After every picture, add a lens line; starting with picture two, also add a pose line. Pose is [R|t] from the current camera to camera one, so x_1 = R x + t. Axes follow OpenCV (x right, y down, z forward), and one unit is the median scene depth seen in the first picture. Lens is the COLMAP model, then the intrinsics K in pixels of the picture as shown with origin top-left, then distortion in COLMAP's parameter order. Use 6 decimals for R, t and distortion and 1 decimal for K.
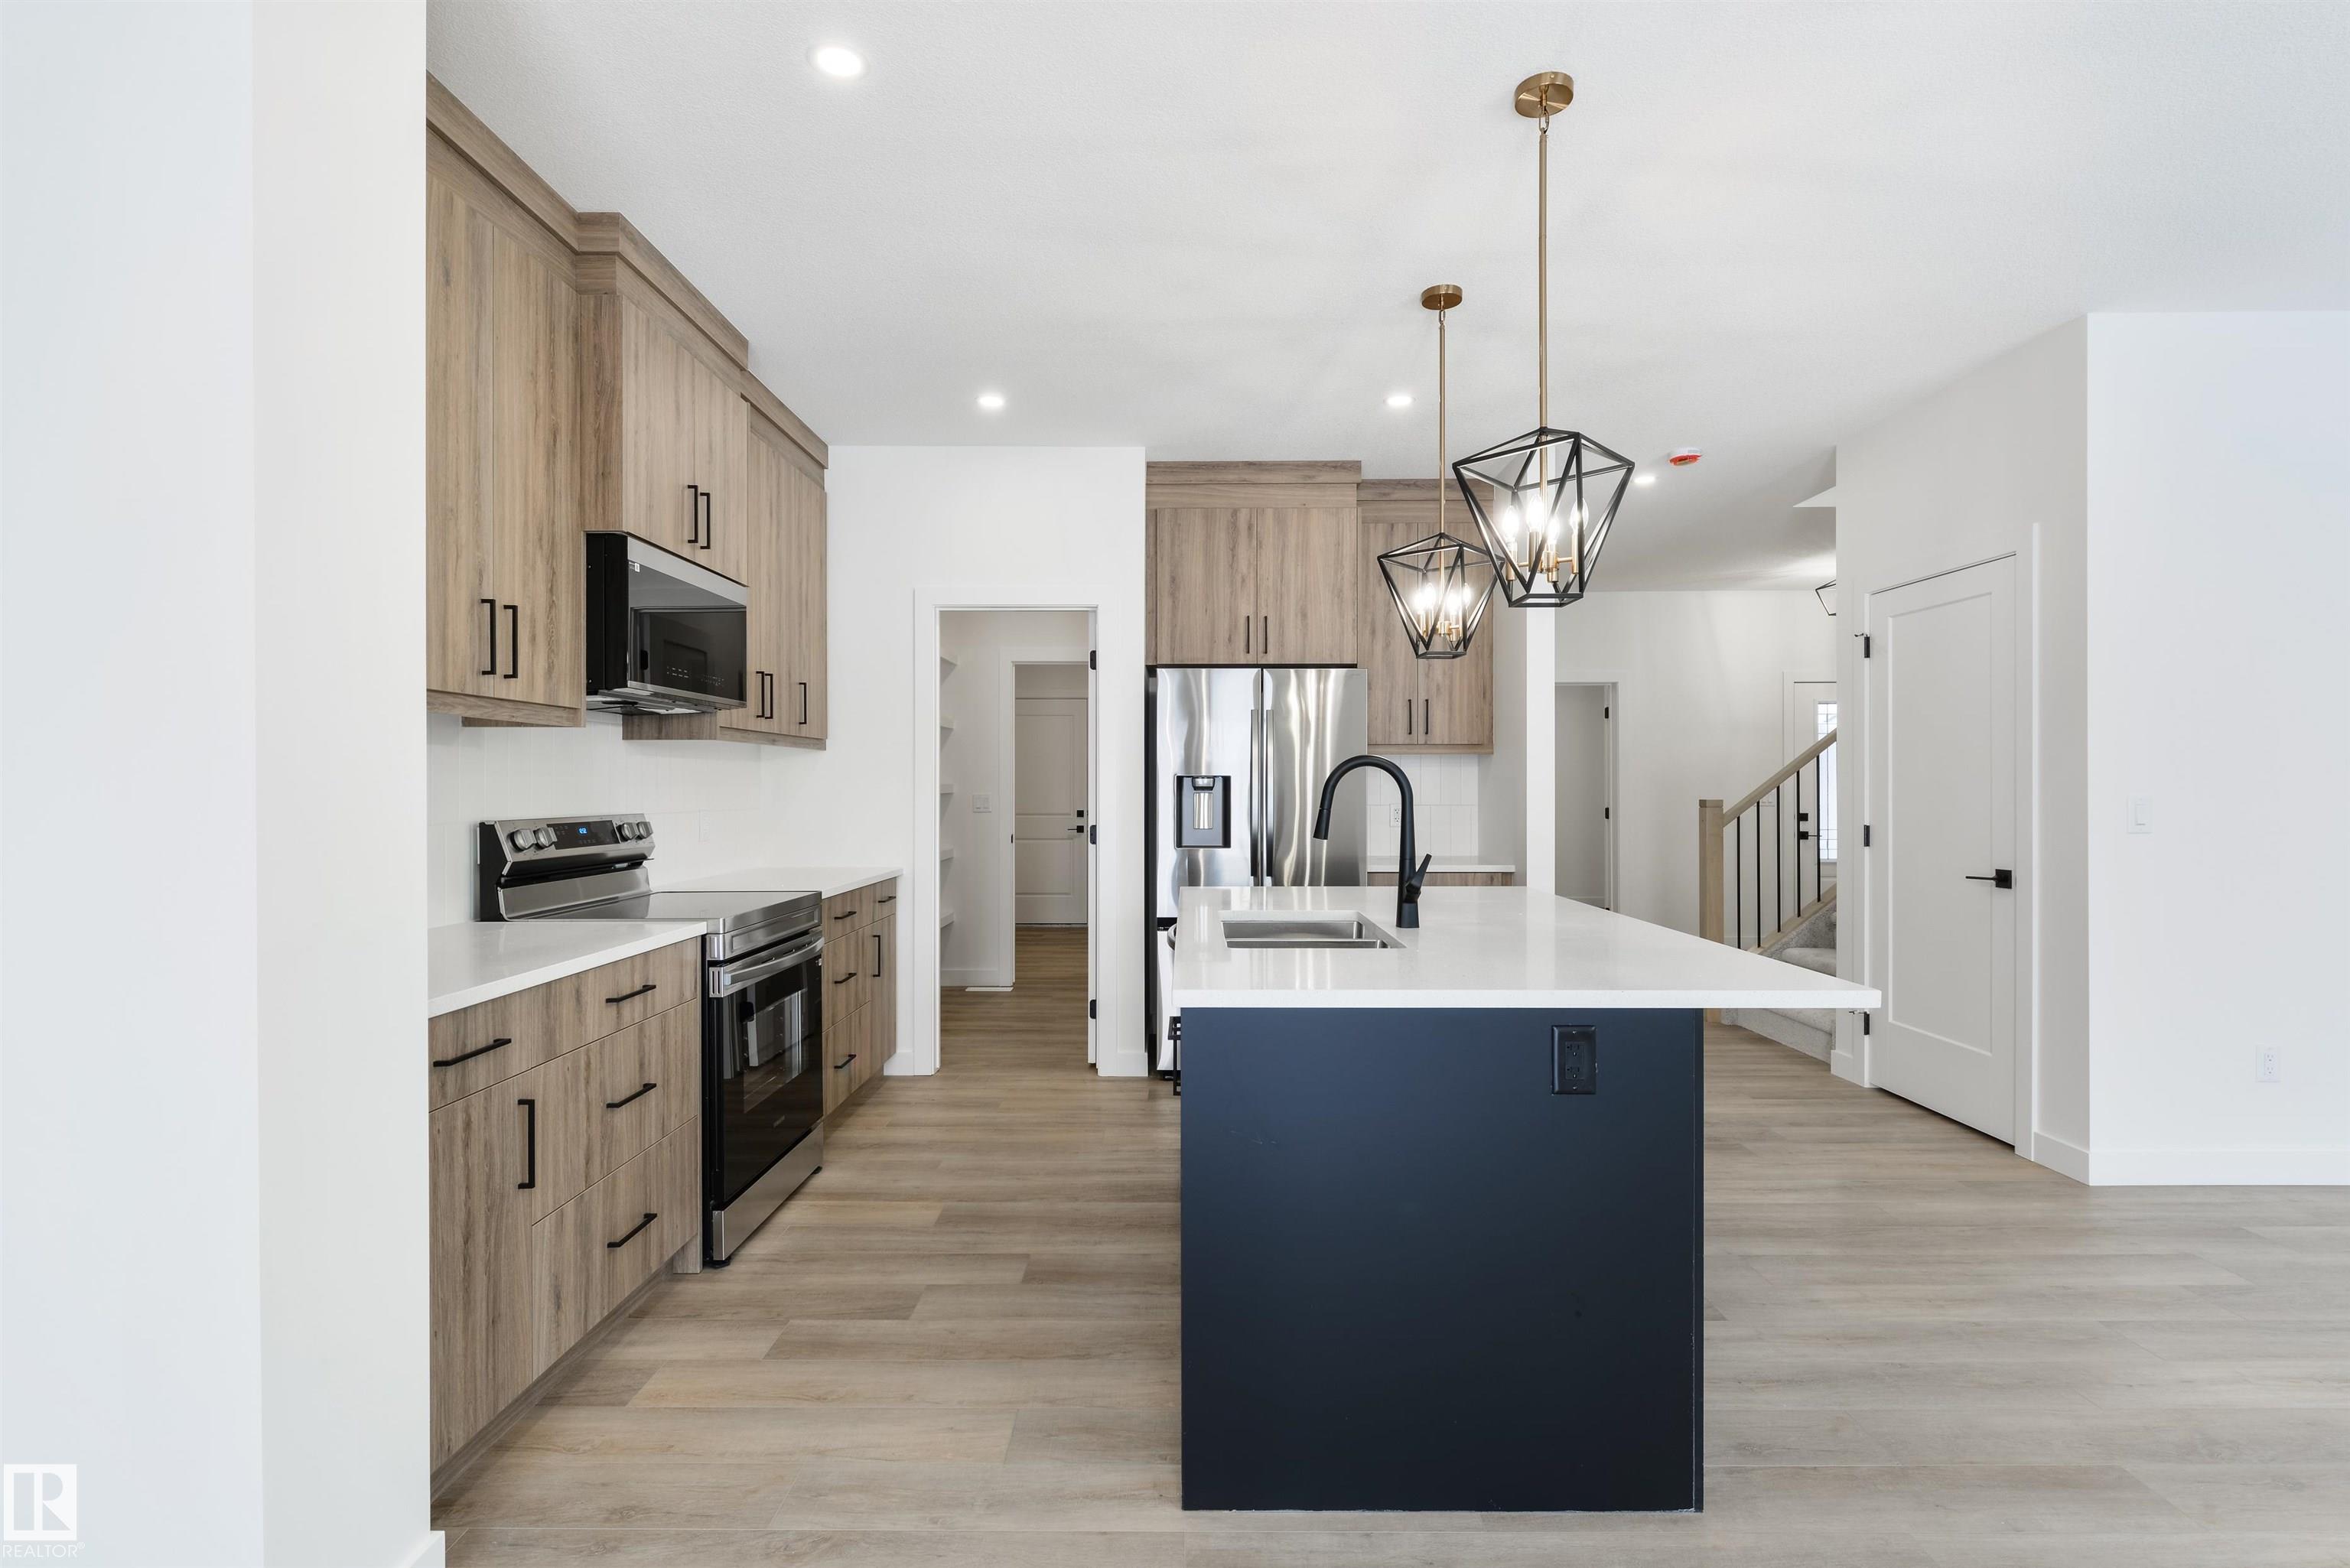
lens RADIAL K [[1089.2, 0, 1184.2], [0, 1089.2, 790.3], [0, 0, 1]] dist [-0.000111, -0.000799]
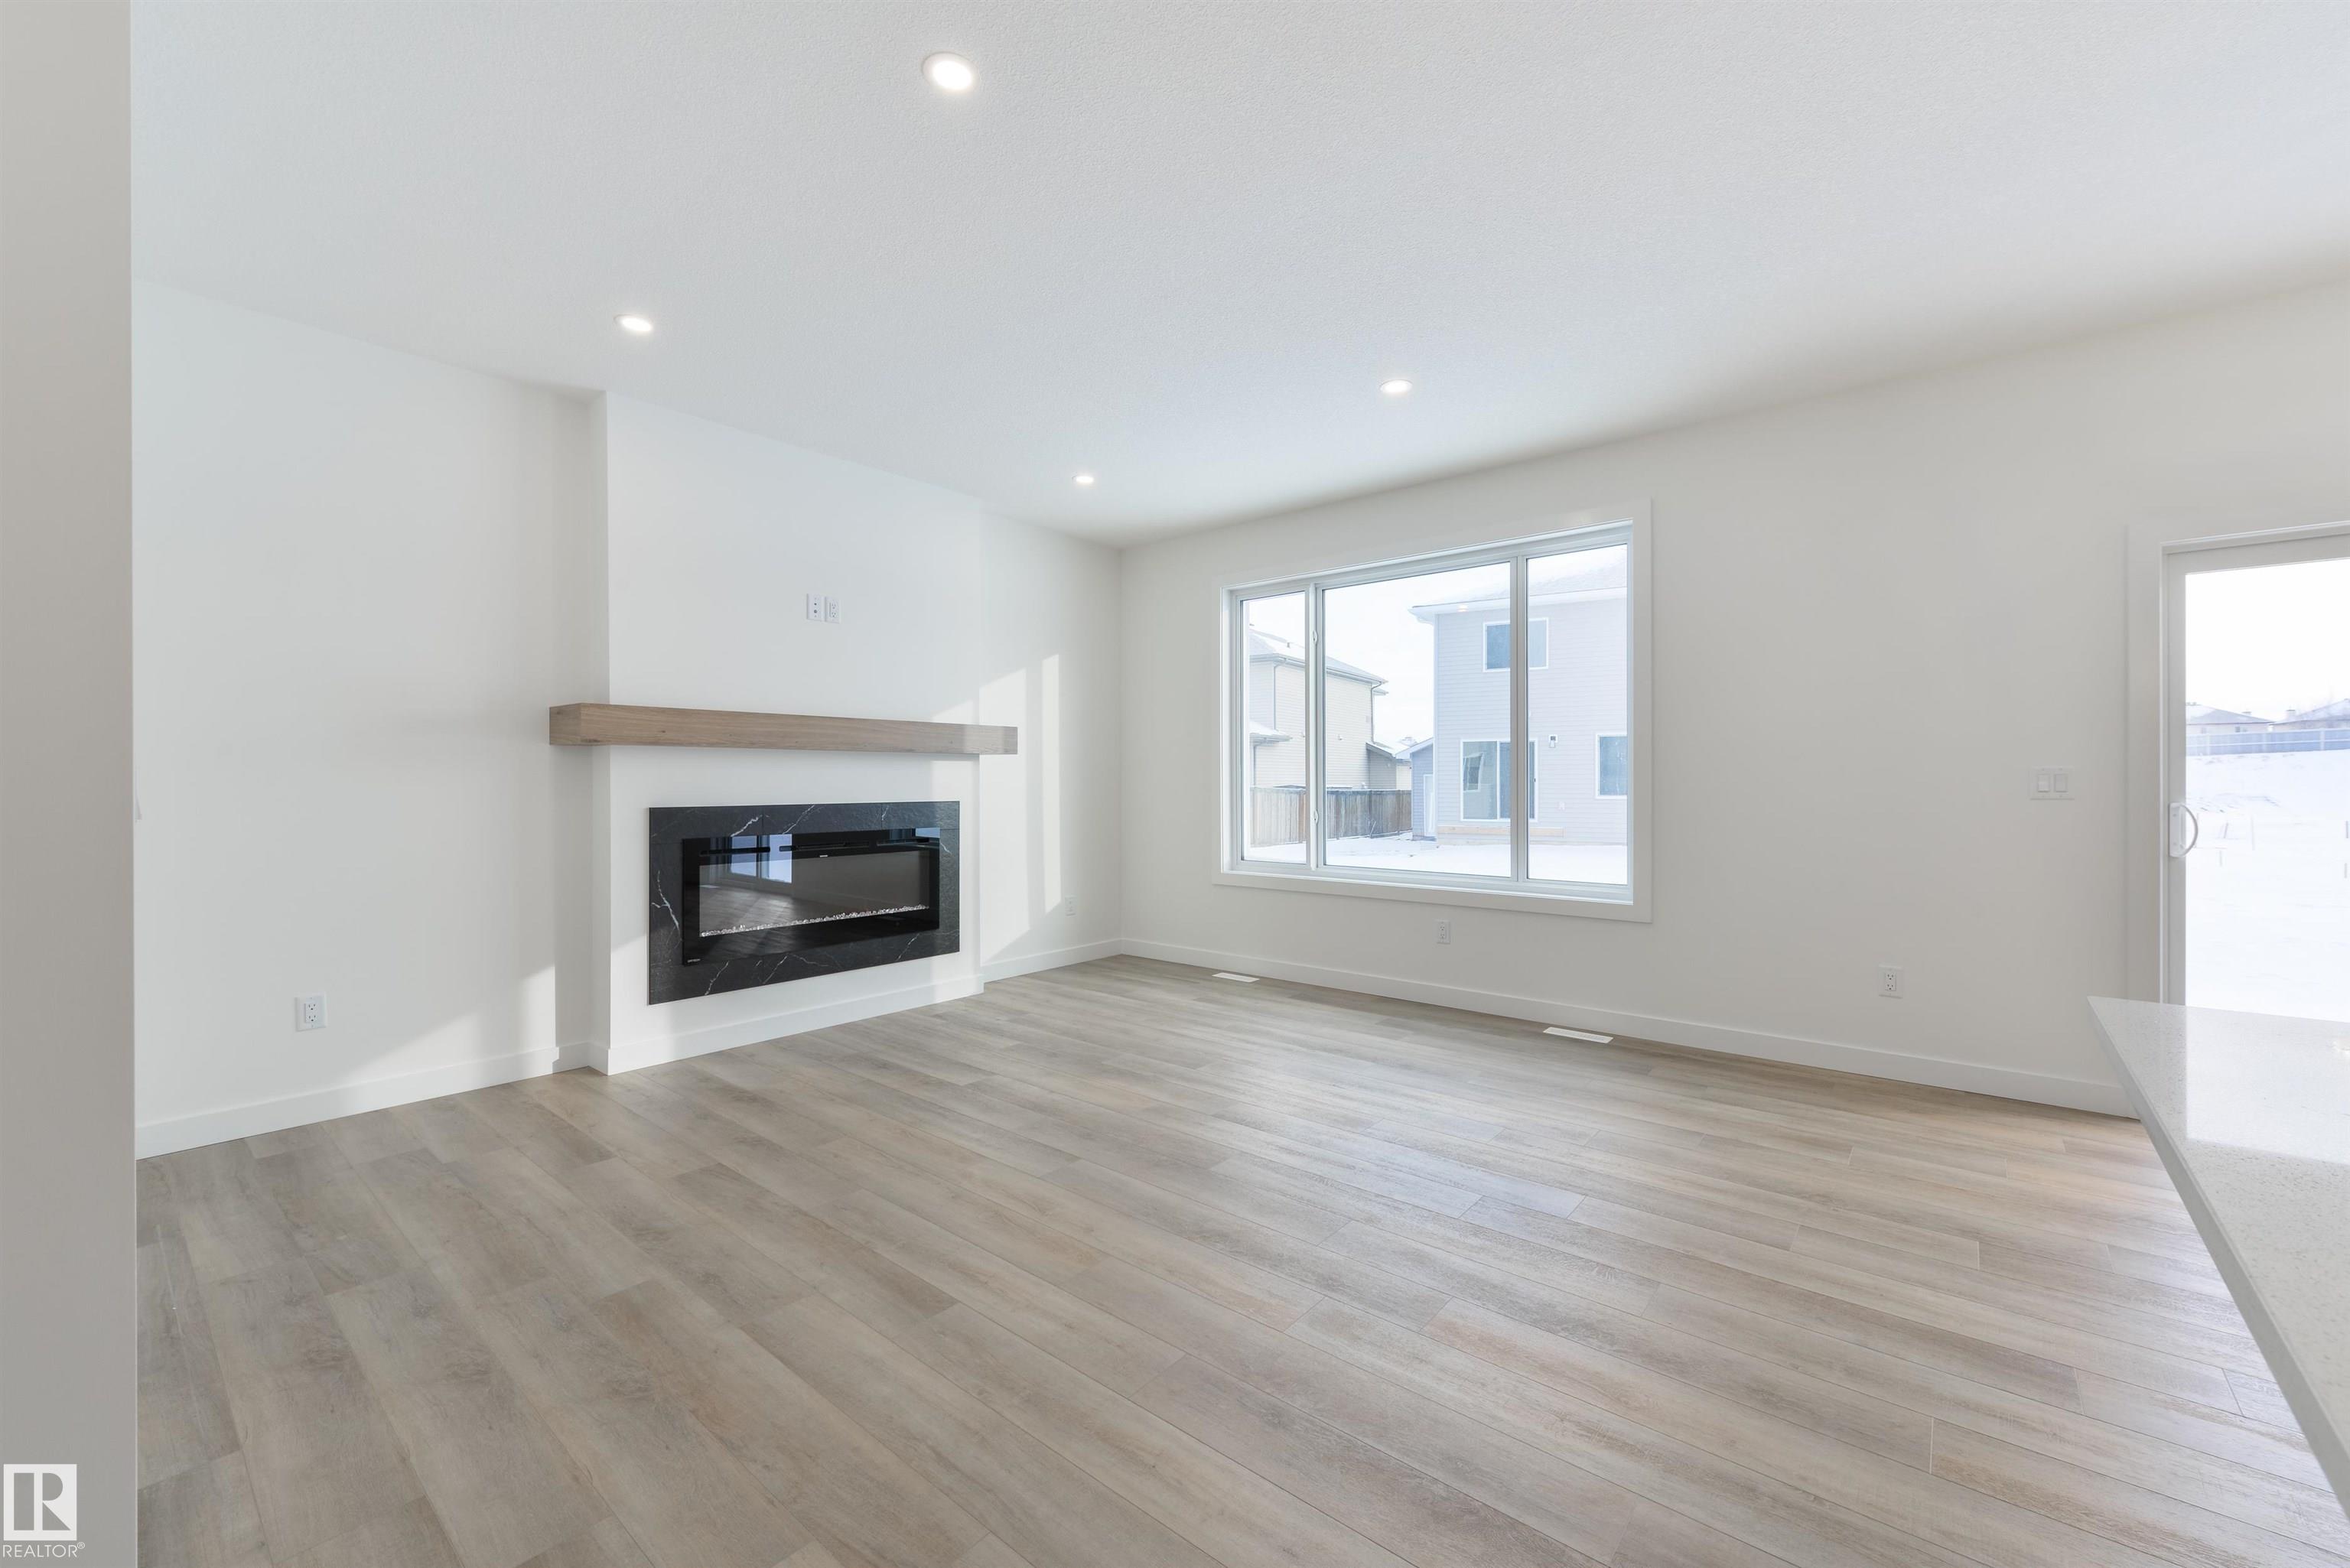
lens RADIAL K [[931.8, 0, 1195.9], [0, 931.8, 783.0], [0, 0, 1]] dist [-0.000481, -0.000335]
pose [[-0.776484, 0.001071, 0.630136, 0.489956], [0.004780, 0.999980, 0.004191, 0.024373], [-0.630119, 0.006266, -0.776473, 1.279268]]
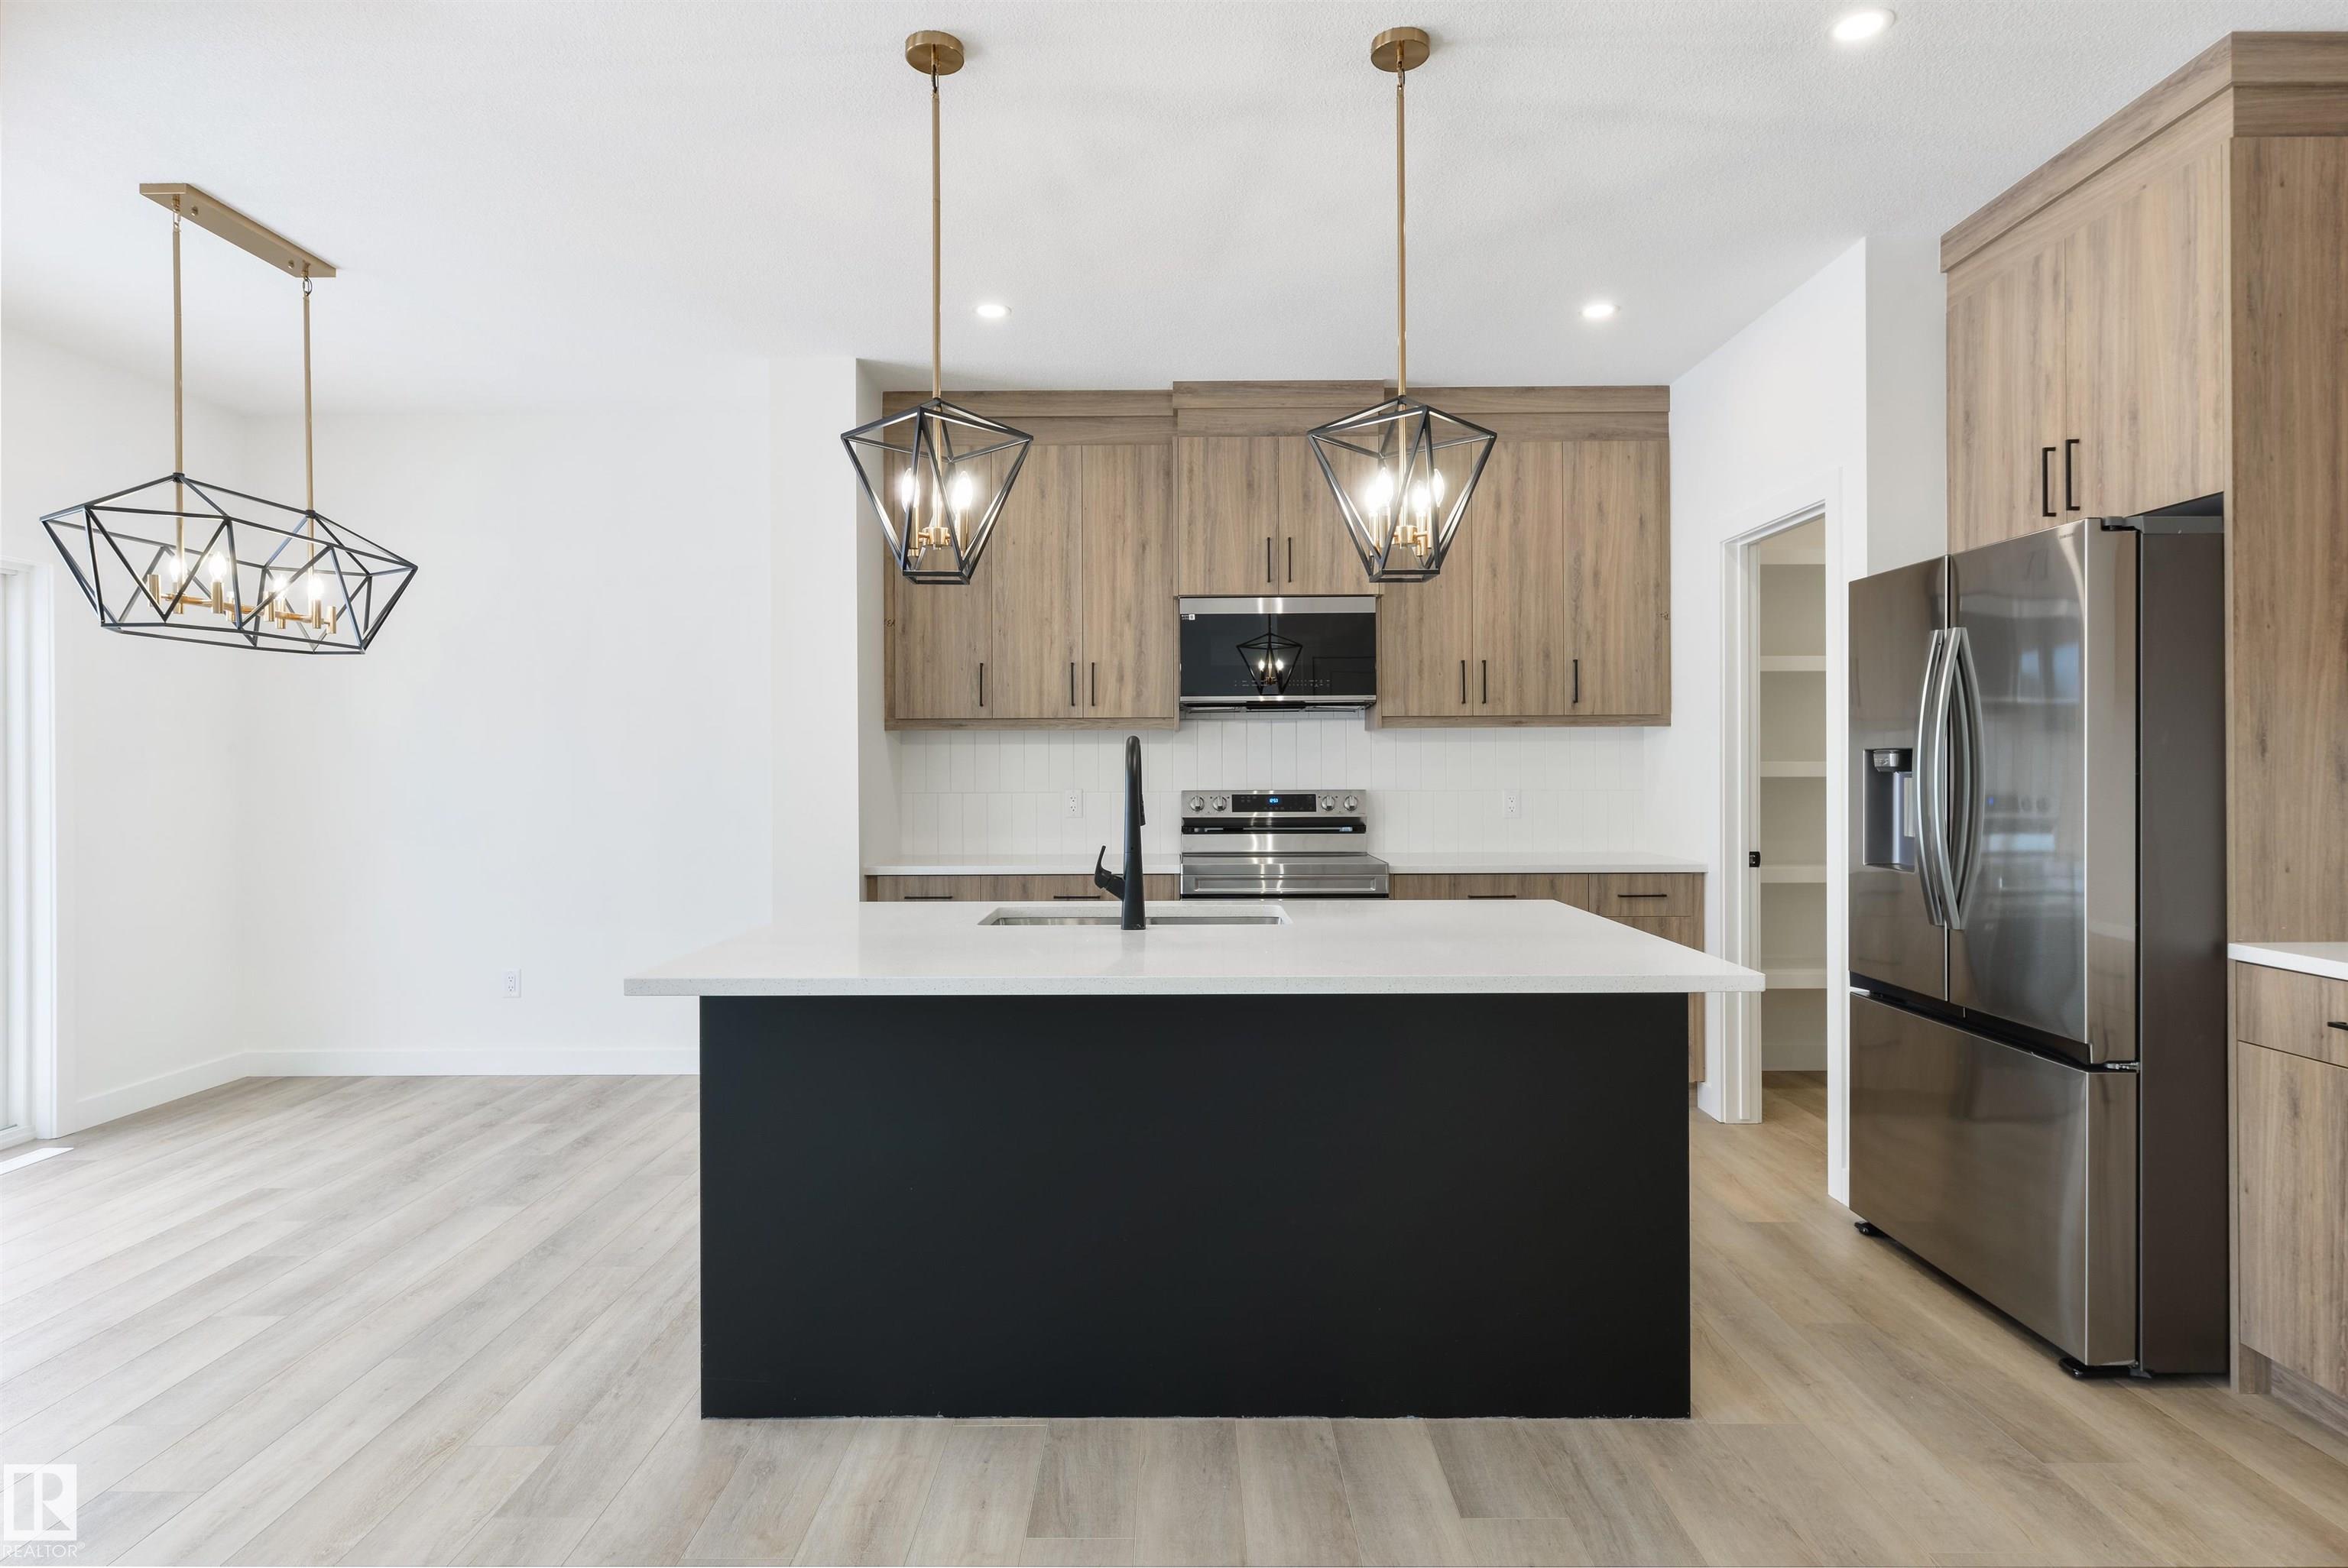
lens RADIAL K [[1258.3, 0, 1168.8], [0, 1258.3, 766.6], [0, 0, 1]] dist [-0.000617, -0.000895]
pose [[-0.005252, -0.000442, -0.999986, 1.228427], [0.001291, 0.999999, -0.000448, -0.006023], [0.999985, -0.001293, -0.005251, 1.032255]]
